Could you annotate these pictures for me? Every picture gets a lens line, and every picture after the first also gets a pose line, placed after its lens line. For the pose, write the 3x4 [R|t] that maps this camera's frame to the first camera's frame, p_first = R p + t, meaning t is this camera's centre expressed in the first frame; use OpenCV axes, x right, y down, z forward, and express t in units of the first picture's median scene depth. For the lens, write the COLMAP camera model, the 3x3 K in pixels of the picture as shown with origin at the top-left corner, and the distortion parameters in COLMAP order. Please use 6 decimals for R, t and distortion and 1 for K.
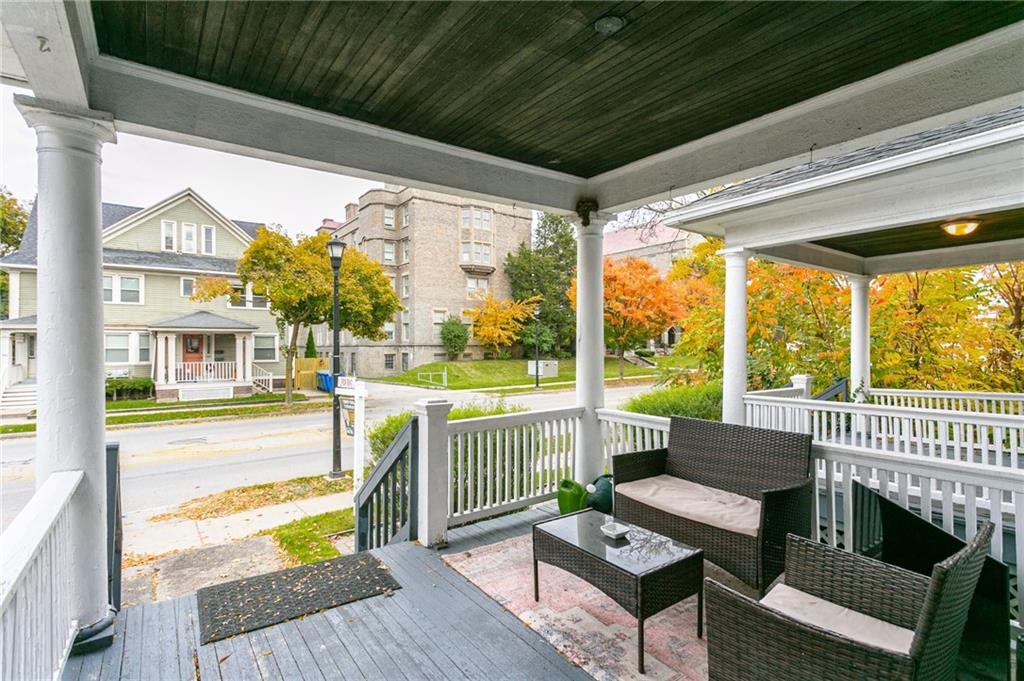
lens RADIAL K [[494.8, 0, 514.5], [0, 494.8, 339.4], [0, 0, 1]] dist [-0.004952, -0.000393]
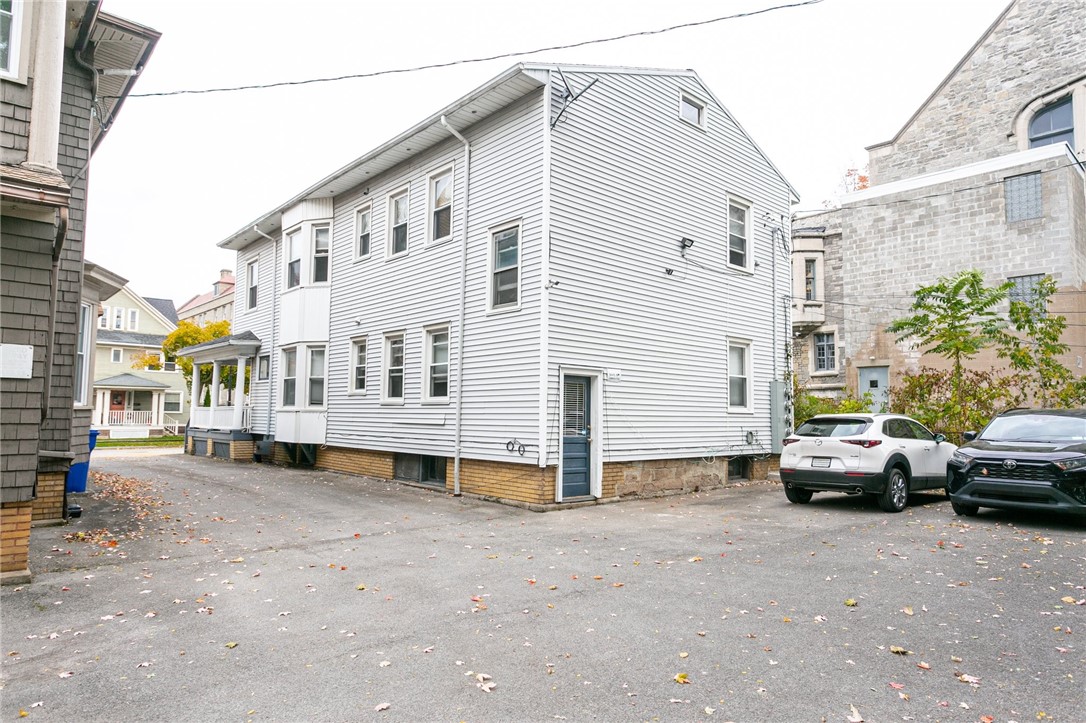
lens RADIAL K [[671.5, 0, 539.6], [0, 671.5, 365.2], [0, 0, 1]] dist [-0.000231, 0.001287]
pose [[0.996253, 0.019403, 0.084284, 0.330728], [-0.013812, 0.997696, -0.066425, 0.025925], [-0.085379, 0.065012, 0.994225, -0.909085]]
